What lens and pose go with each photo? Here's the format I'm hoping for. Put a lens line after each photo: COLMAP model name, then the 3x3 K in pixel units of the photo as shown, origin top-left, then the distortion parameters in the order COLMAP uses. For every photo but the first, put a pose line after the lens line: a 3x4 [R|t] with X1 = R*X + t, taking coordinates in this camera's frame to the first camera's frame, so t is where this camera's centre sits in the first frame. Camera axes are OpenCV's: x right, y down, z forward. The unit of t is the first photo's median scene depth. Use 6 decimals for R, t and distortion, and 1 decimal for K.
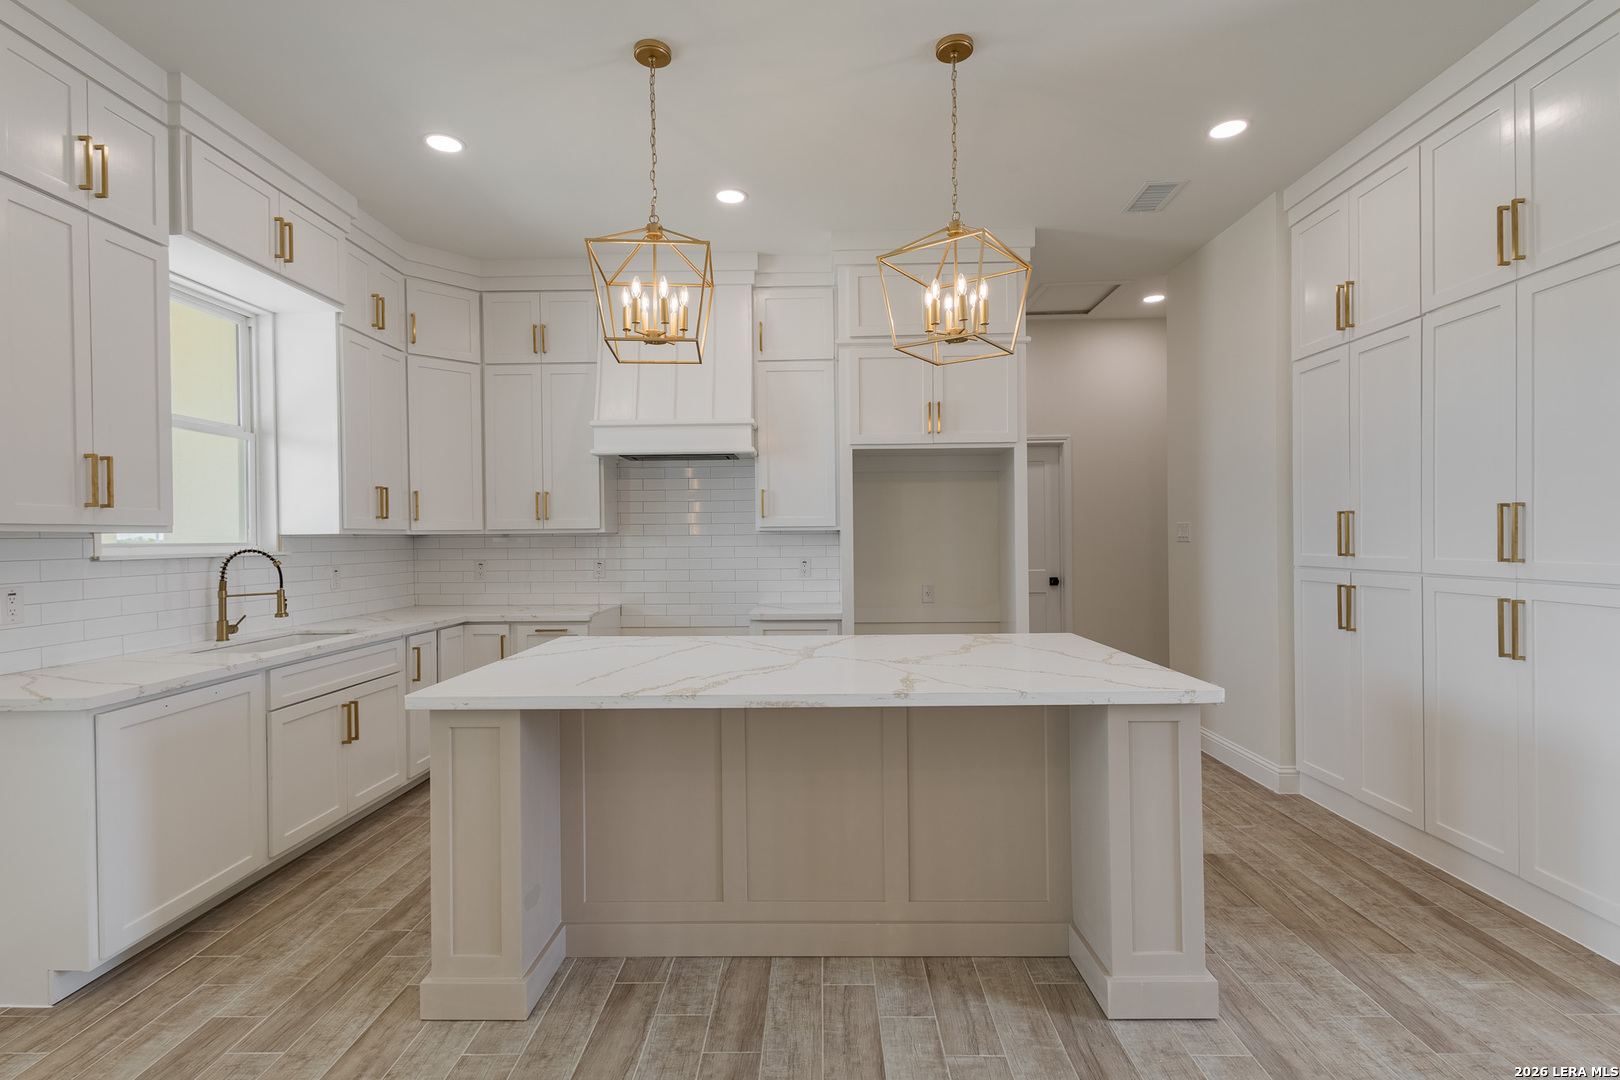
lens RADIAL K [[741.7, 0, 807.4], [0, 741.7, 540.2], [0, 0, 1]] dist [0.009750, -0.001423]
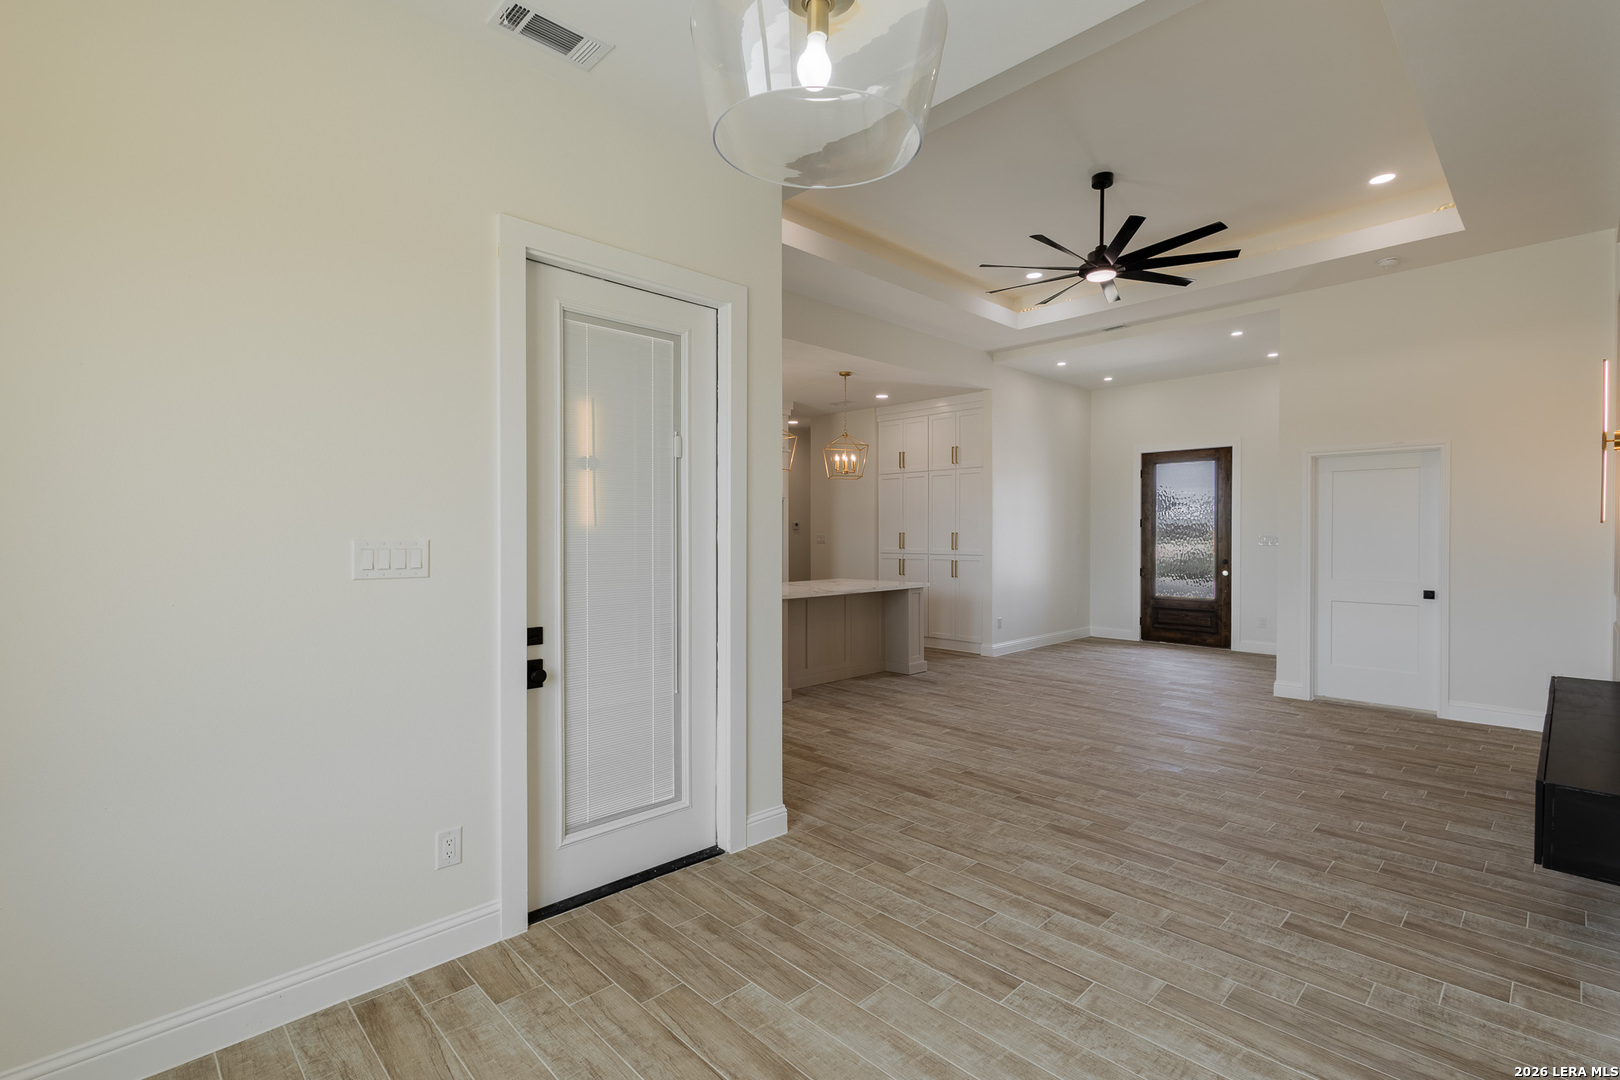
lens RADIAL K [[750.1, 0, 807.5], [0, 750.1, 541.7], [0, 0, 1]] dist [0.005120, -0.000228]
pose [[0.702912, 0.002274, 0.711273, -1.550585], [-0.002597, 0.999996, -0.000631, -0.002489], [-0.711272, -0.001404, 0.702915, -0.742011]]
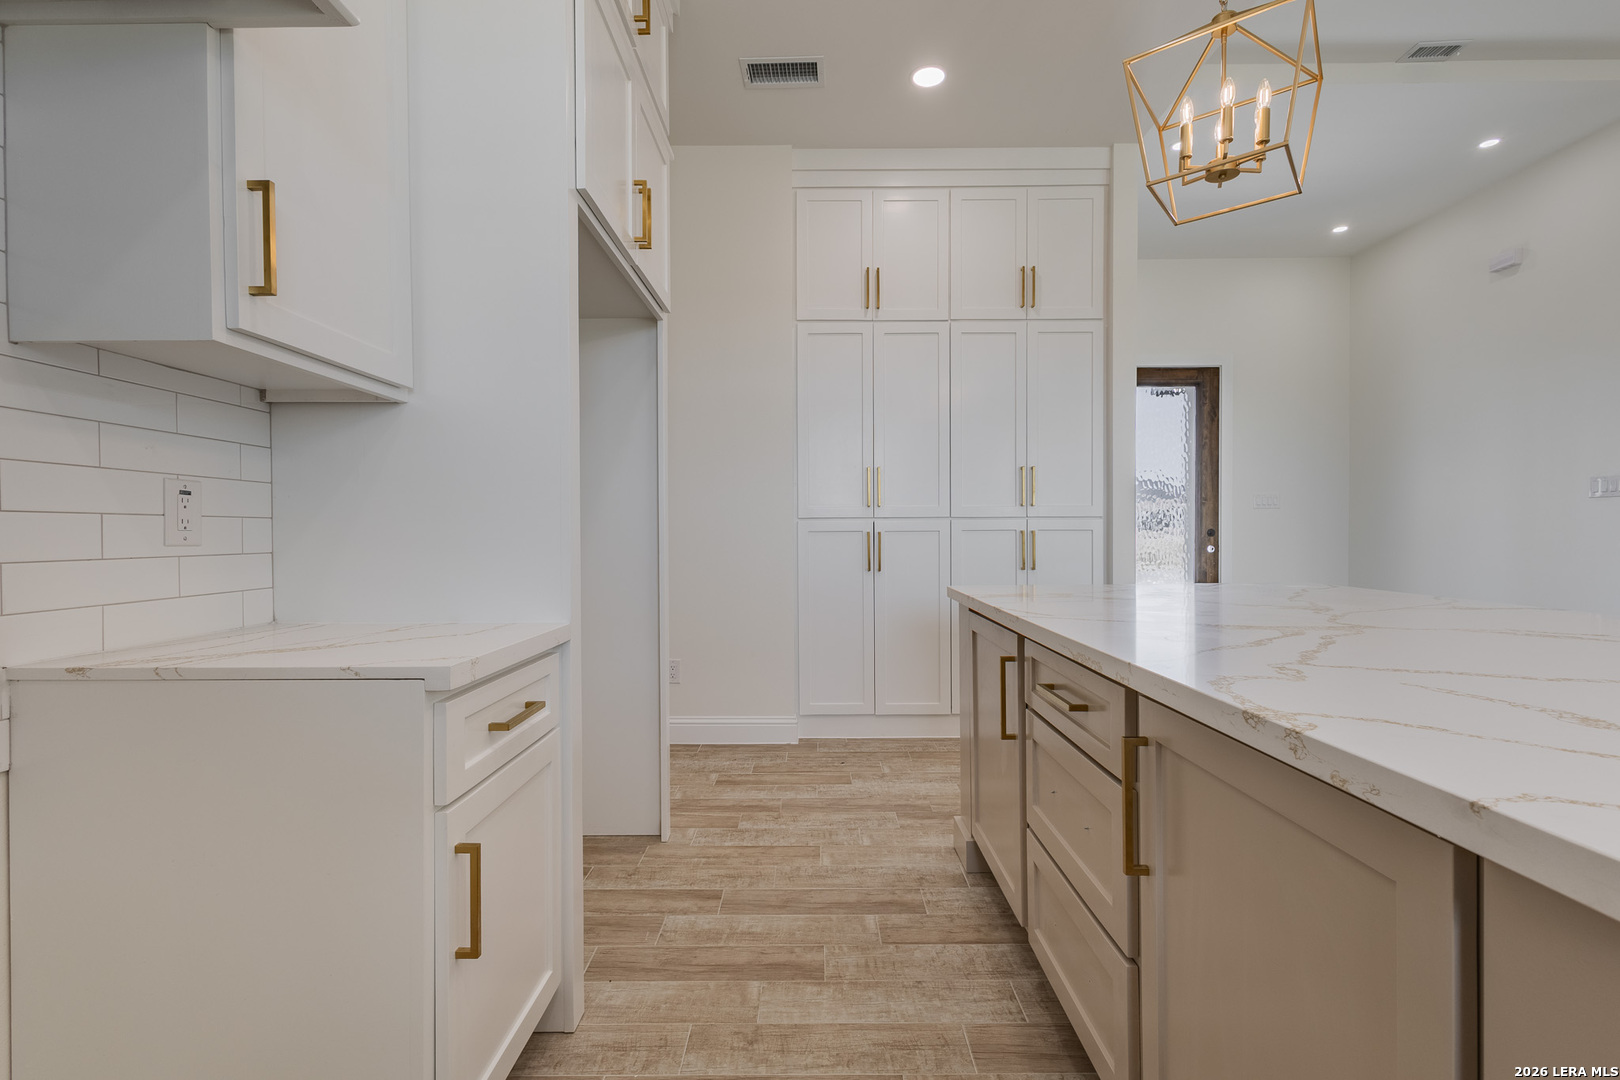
lens RADIAL K [[741.7, 0, 807.4], [0, 741.7, 540.2], [0, 0, 1]] dist [0.009750, -0.001423]
pose [[-0.011650, -0.001578, 0.999931, -0.422502], [0.008132, 0.999966, 0.001673, 0.070998], [-0.999899, 0.008151, -0.011637, 1.122378]]
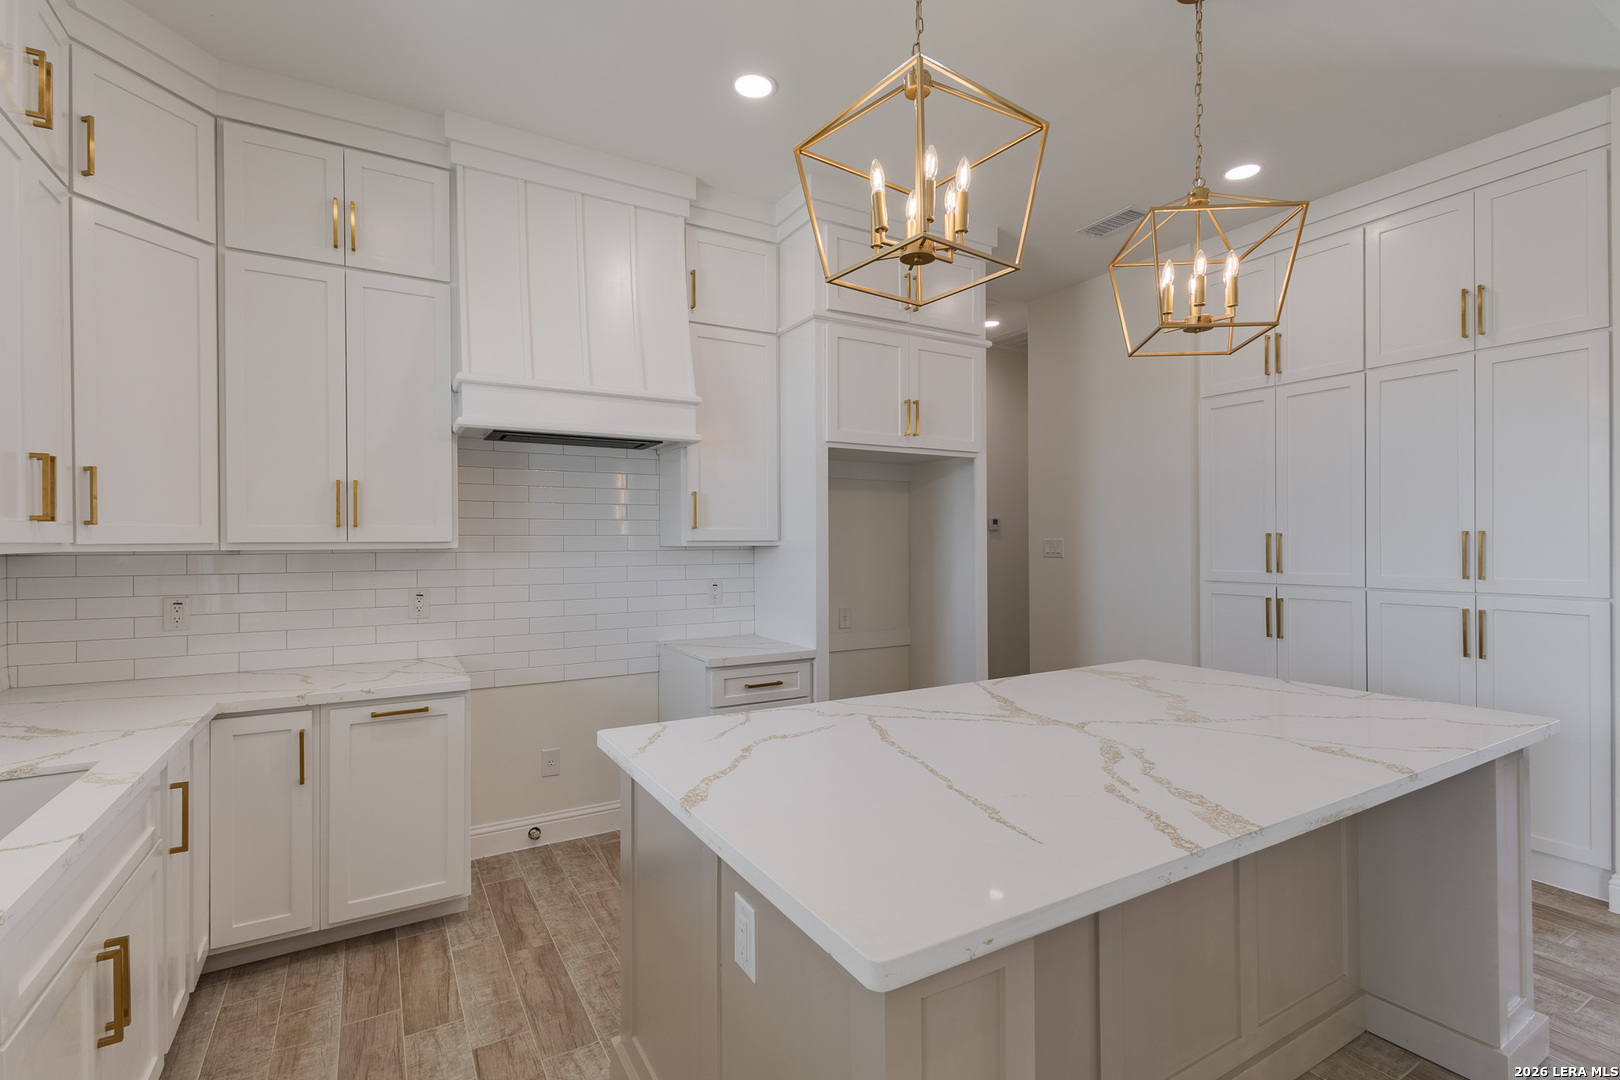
lens RADIAL K [[741.7, 0, 807.4], [0, 741.7, 540.2], [0, 0, 1]] dist [0.009750, -0.001423]
pose [[0.852224, 0.006948, 0.523131, -0.487732], [-0.001647, 0.999942, -0.010597, -0.014928], [-0.523175, 0.008170, 0.852186, 0.403591]]
